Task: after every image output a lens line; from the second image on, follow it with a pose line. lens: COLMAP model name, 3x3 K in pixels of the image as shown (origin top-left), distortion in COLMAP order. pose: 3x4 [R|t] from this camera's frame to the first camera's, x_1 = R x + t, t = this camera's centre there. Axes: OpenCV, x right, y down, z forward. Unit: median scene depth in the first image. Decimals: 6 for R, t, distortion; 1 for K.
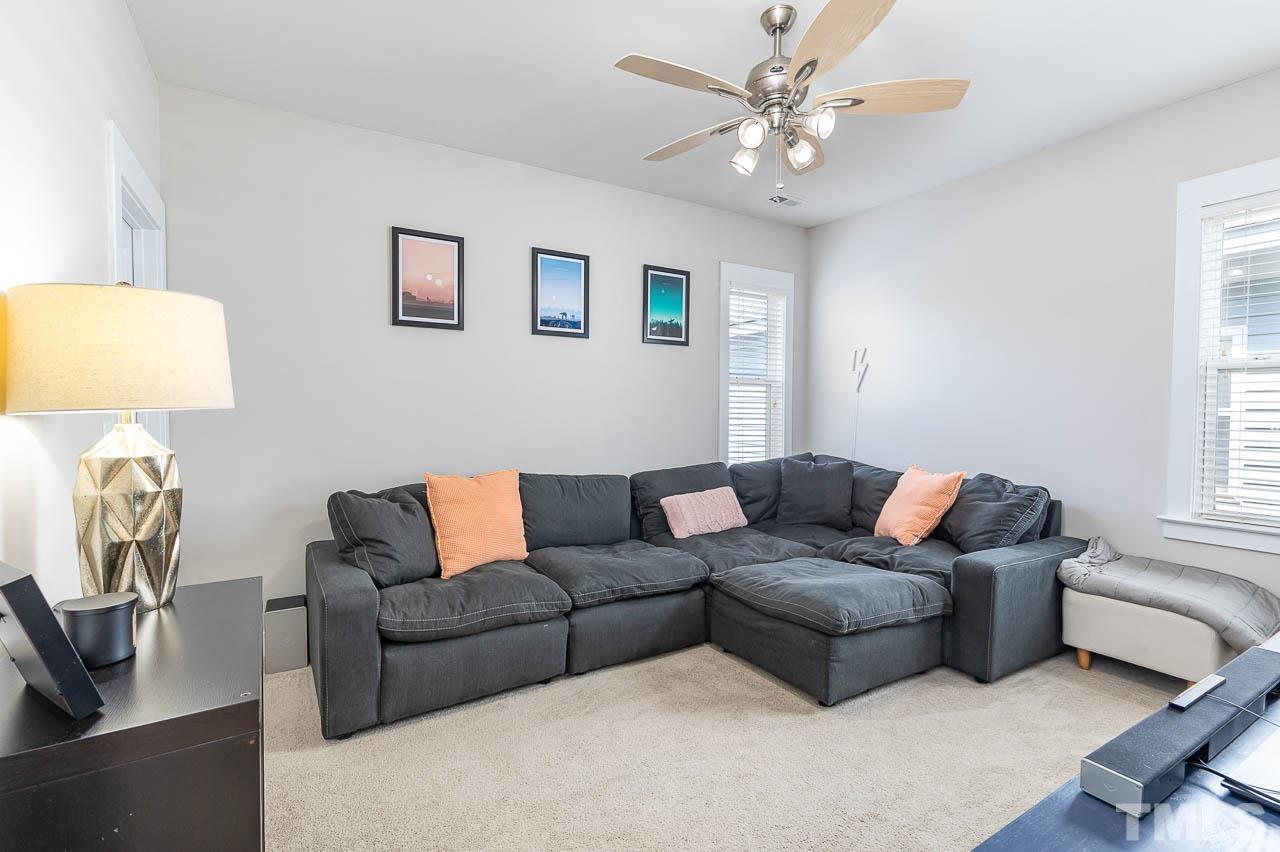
lens RADIAL K [[582.5, 0, 631.3], [0, 582.5, 419.8], [0, 0, 1]] dist [0.003430, -0.000058]
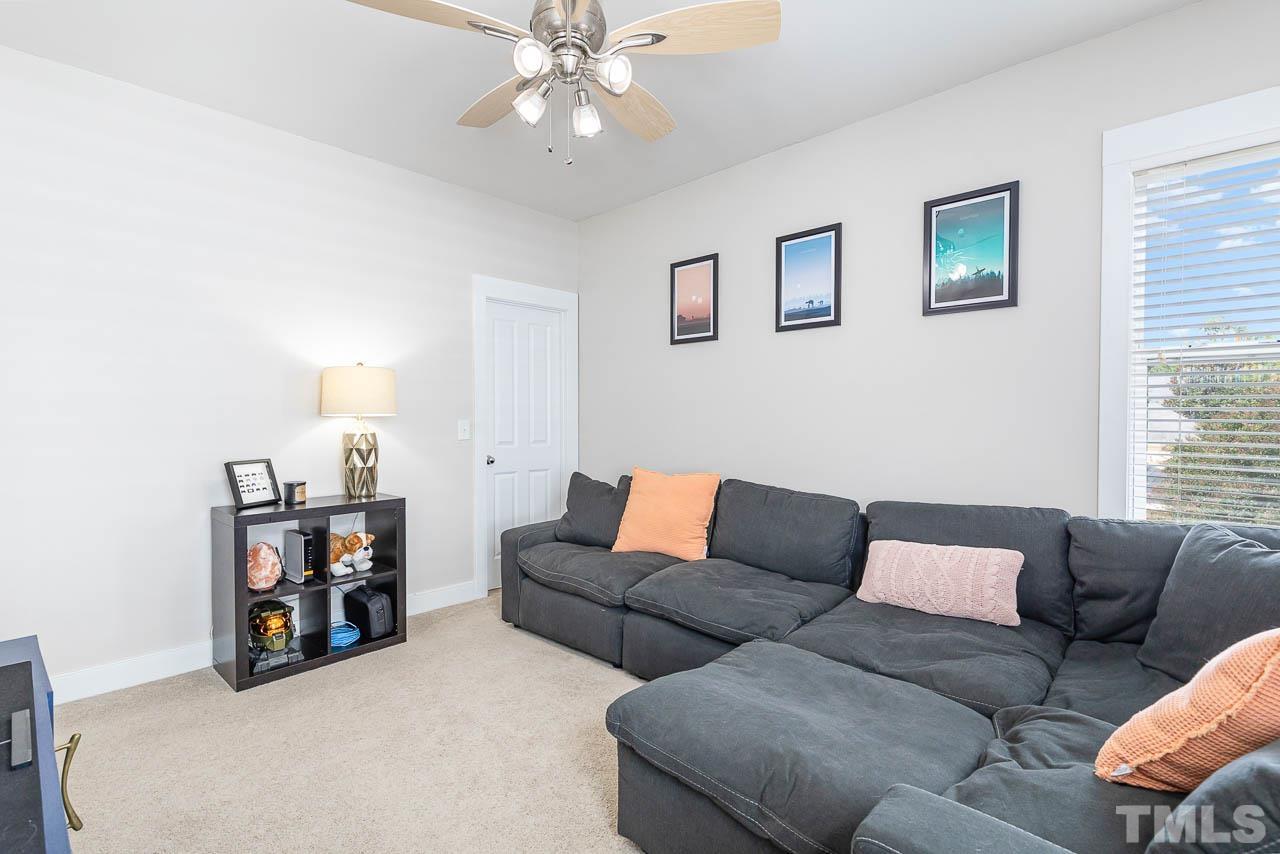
lens RADIAL K [[582.5, 0, 631.3], [0, 582.5, 420.8], [0, 0, 1]] dist [0.003430, -0.000058]
pose [[0.260695, 0.005830, -0.965404, 0.658902], [-0.016843, 0.999857, 0.001490, -0.004623], [0.965274, 0.015872, 0.260756, 0.540893]]
